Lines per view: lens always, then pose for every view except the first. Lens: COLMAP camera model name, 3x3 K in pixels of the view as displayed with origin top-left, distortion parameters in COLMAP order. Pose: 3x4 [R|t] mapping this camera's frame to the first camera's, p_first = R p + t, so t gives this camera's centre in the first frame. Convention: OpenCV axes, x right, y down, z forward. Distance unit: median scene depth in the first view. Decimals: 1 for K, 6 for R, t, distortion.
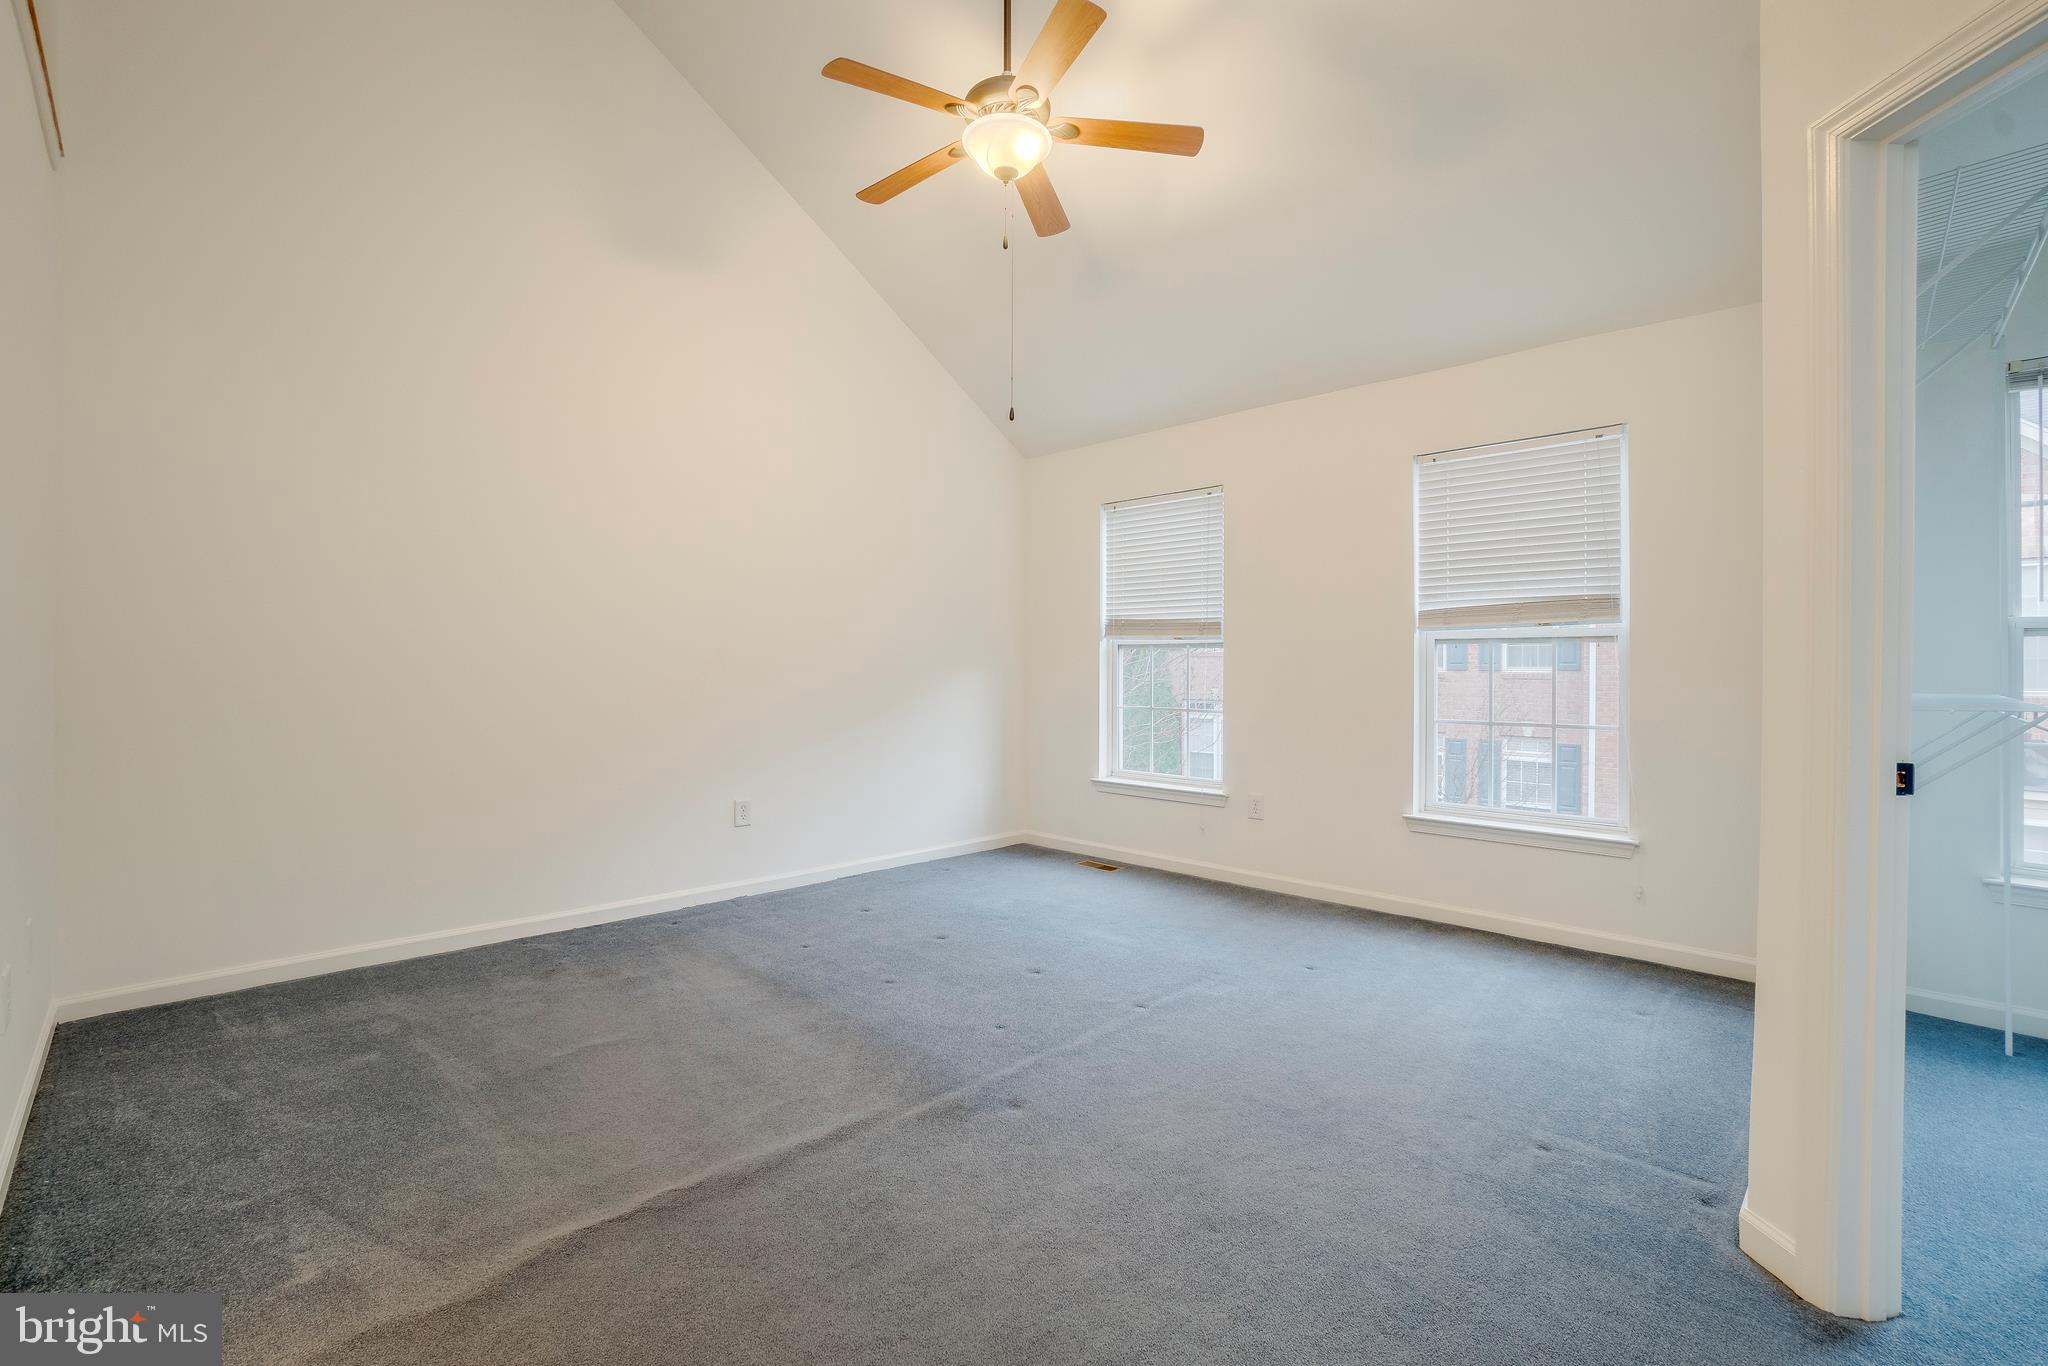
lens RADIAL K [[947.9, 0, 942.5], [0, 947.9, 654.8], [0, 0, 1]] dist [-0.039355, 0.000274]
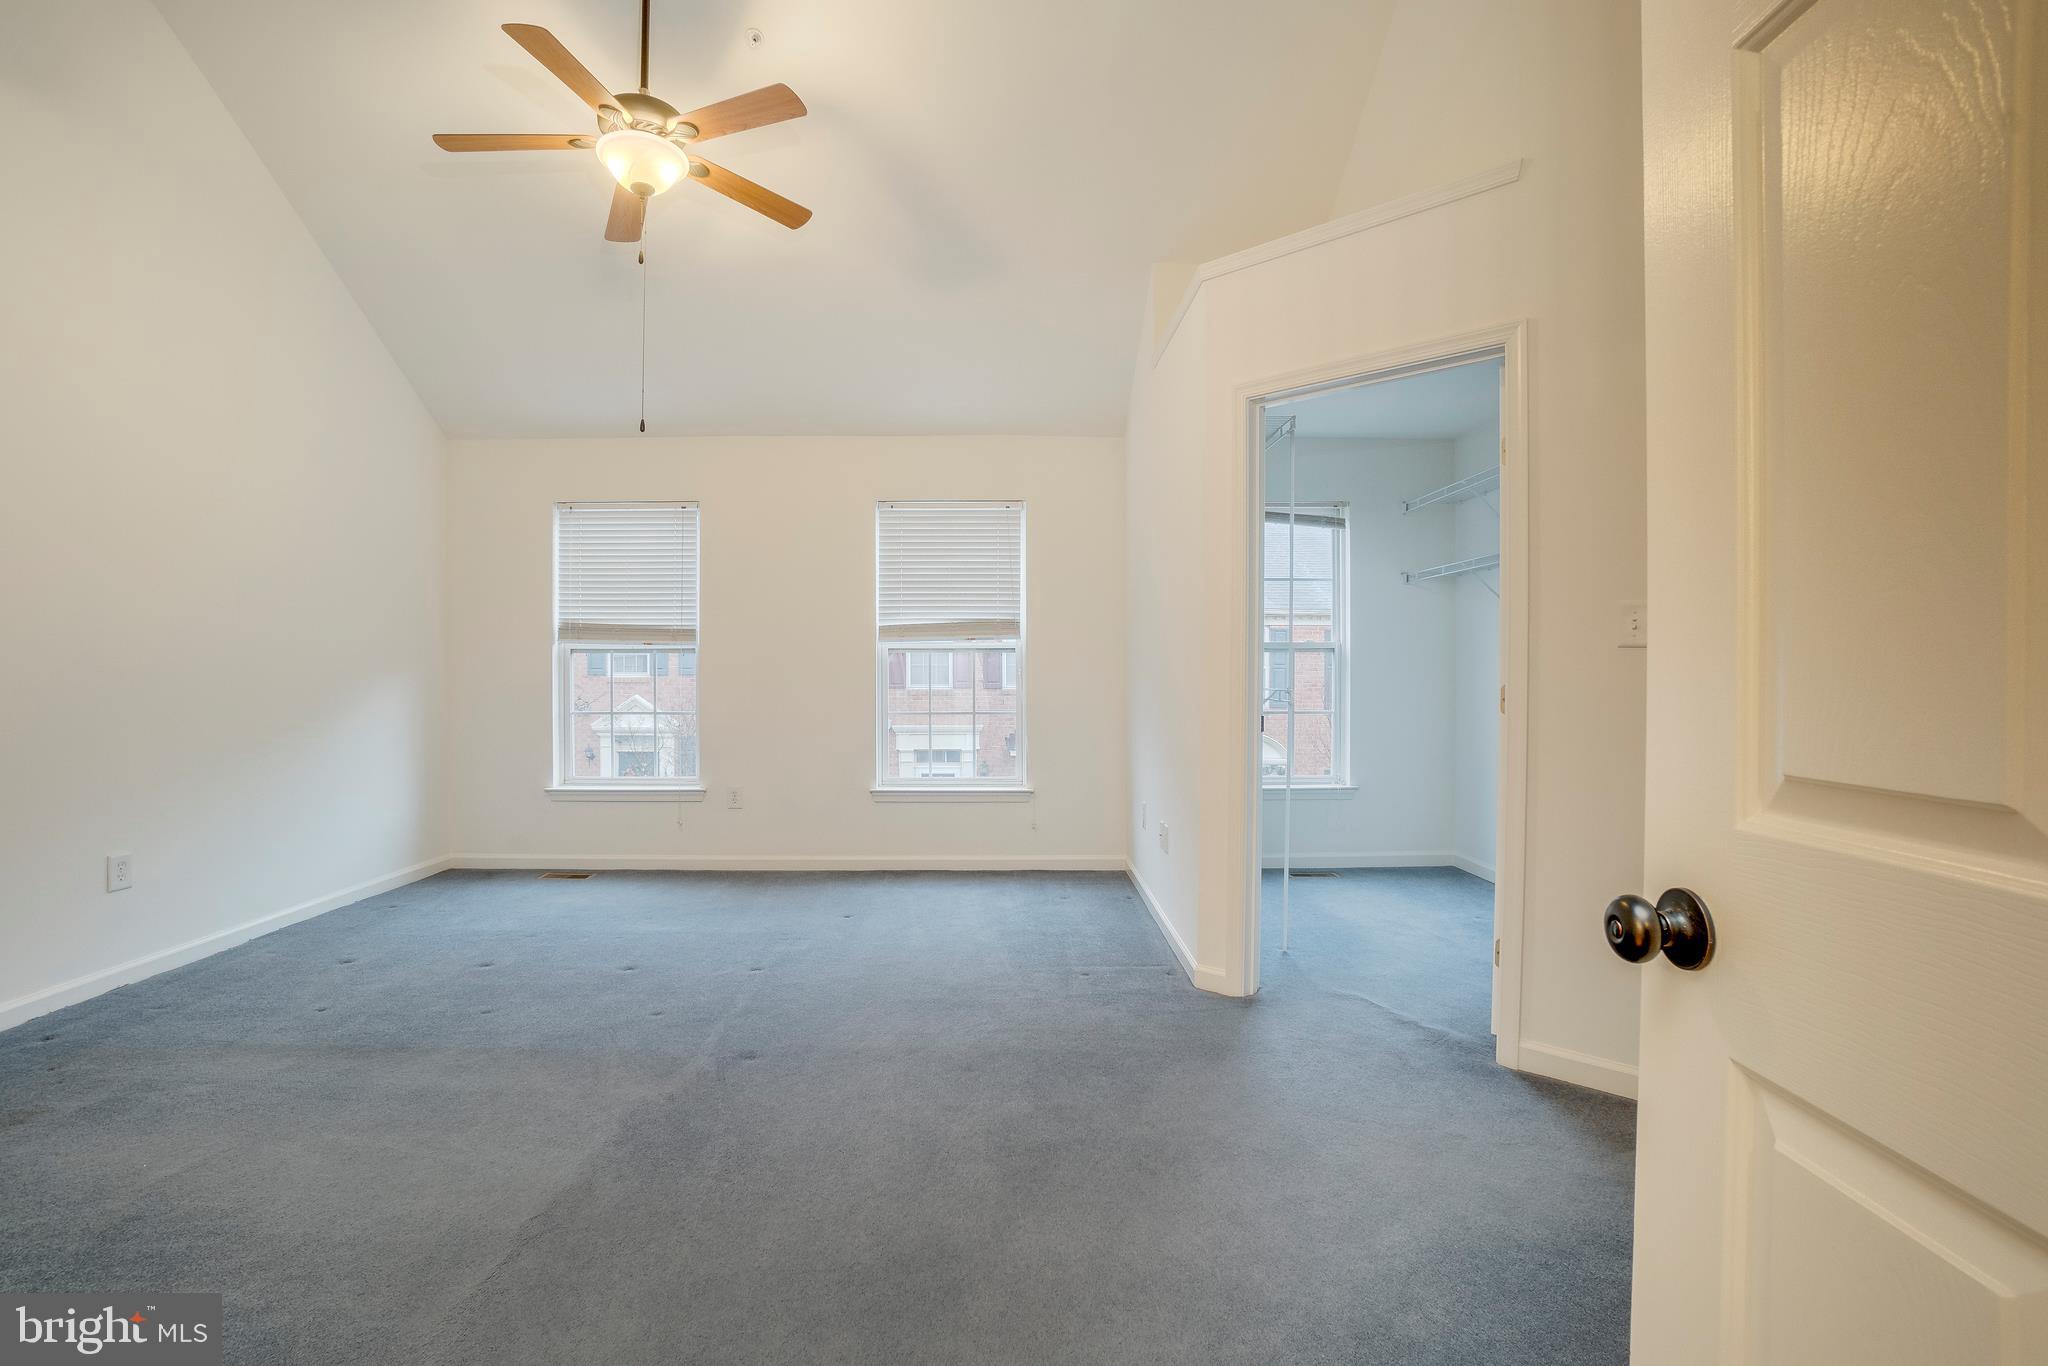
lens RADIAL K [[989.2, 0, 1004.7], [0, 989.2, 671.6], [0, 0, 1]] dist [-0.051418, 0.023862]
pose [[0.669895, -0.002810, 0.742450, -0.369379], [-0.004913, 0.999954, 0.008217, 0.002771], [-0.742439, -0.009153, 0.669851, -0.009460]]
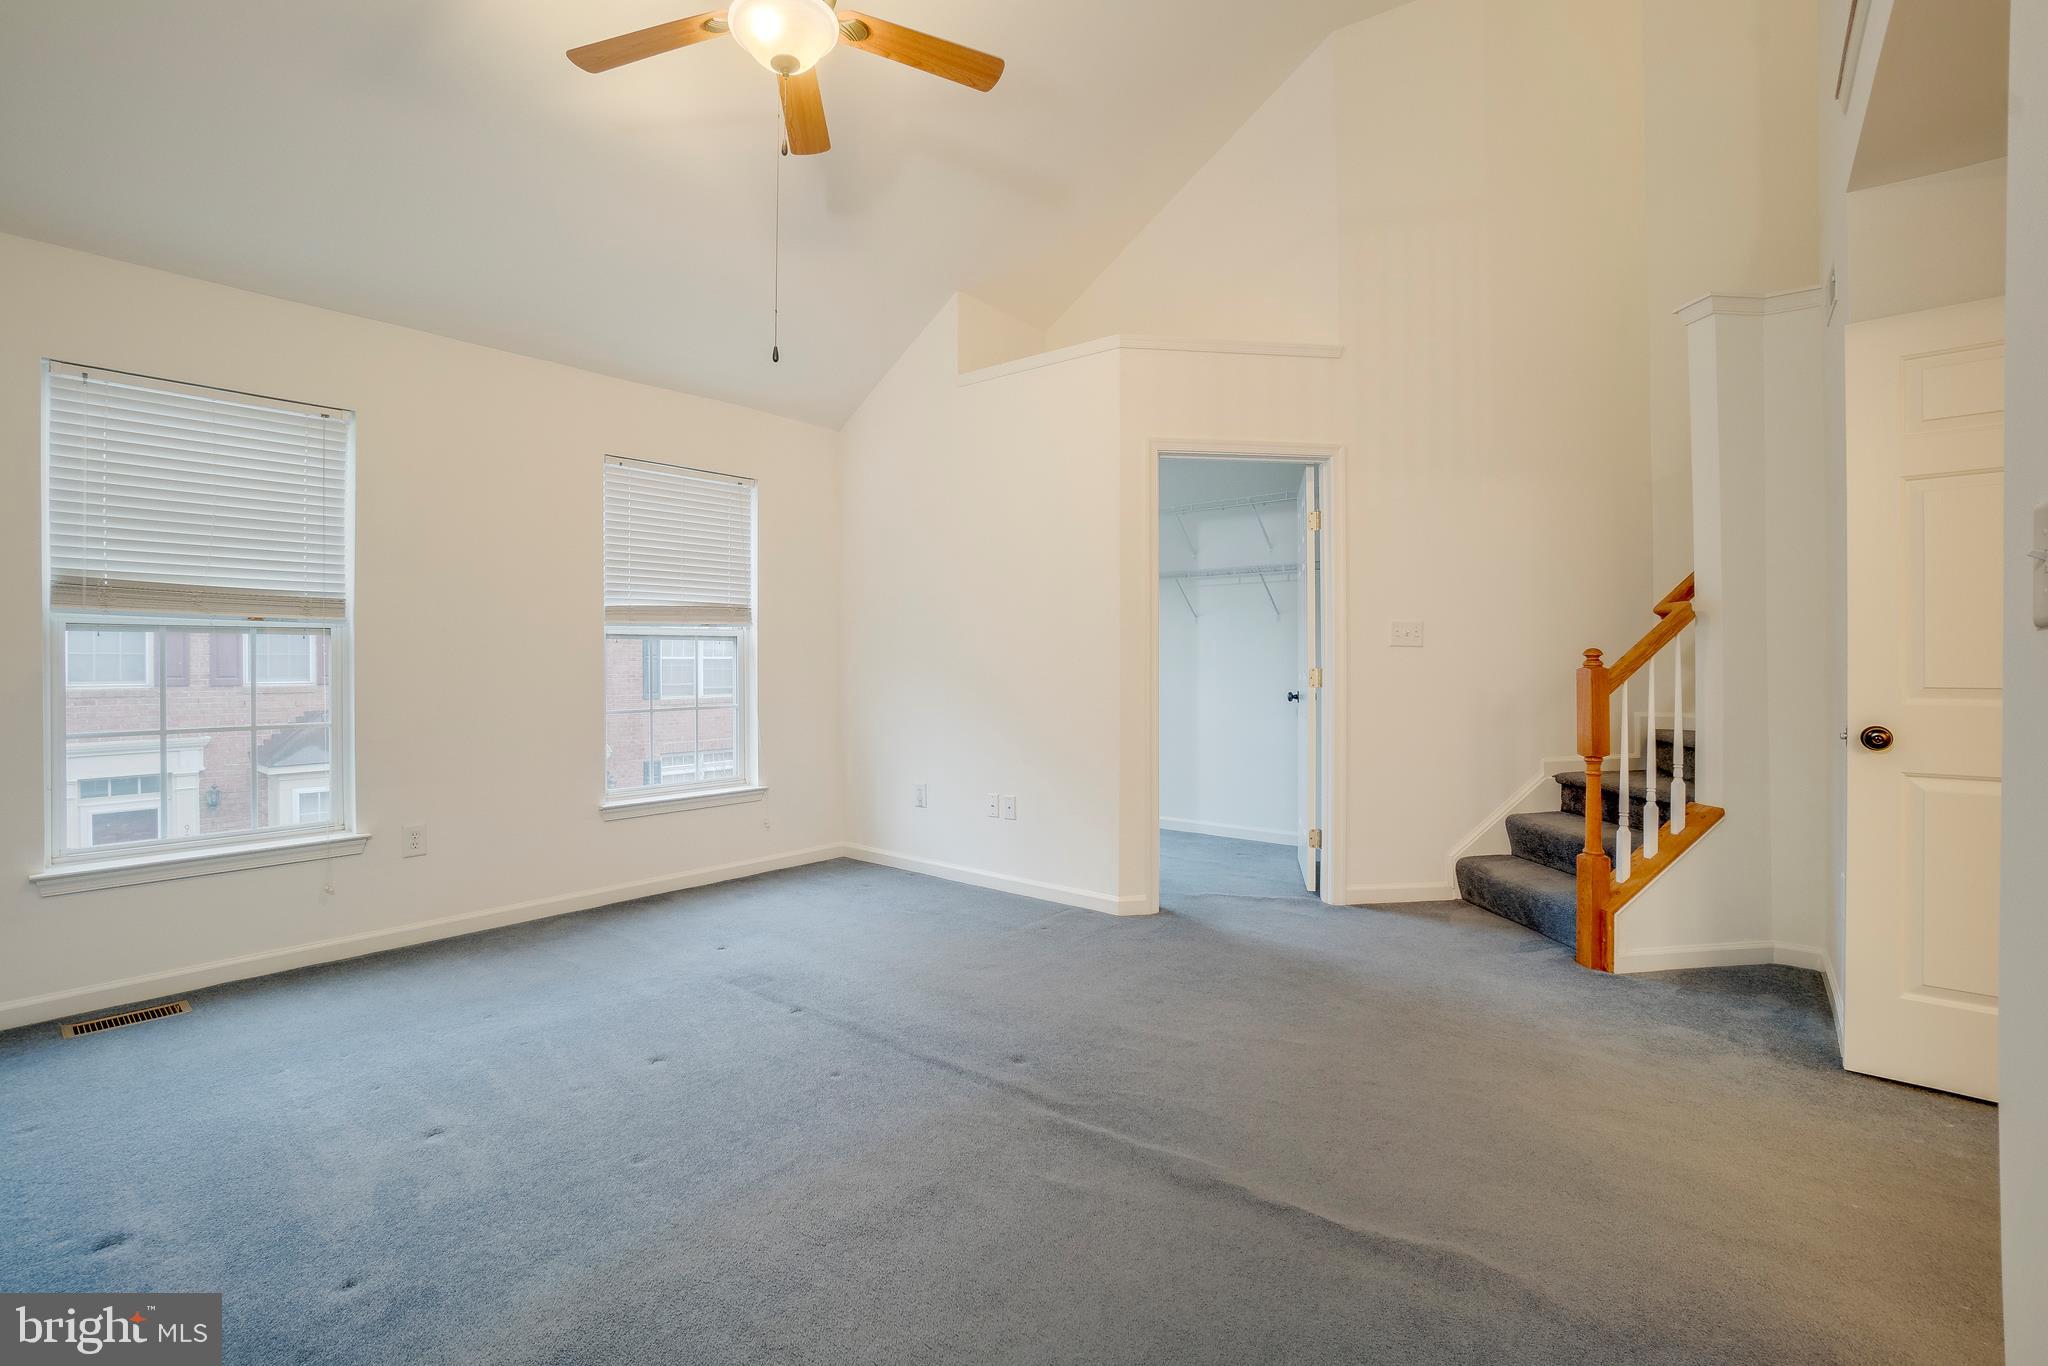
lens RADIAL K [[1034.3, 0, 1009.3], [0, 1034.3, 667.6], [0, 0, 1]] dist [-0.050710, 0.023958]
pose [[-0.199868, -0.008879, 0.979783, -0.699774], [-0.007747, 0.999942, 0.007481, 0.009052], [-0.979792, -0.006095, -0.199925, 0.809631]]
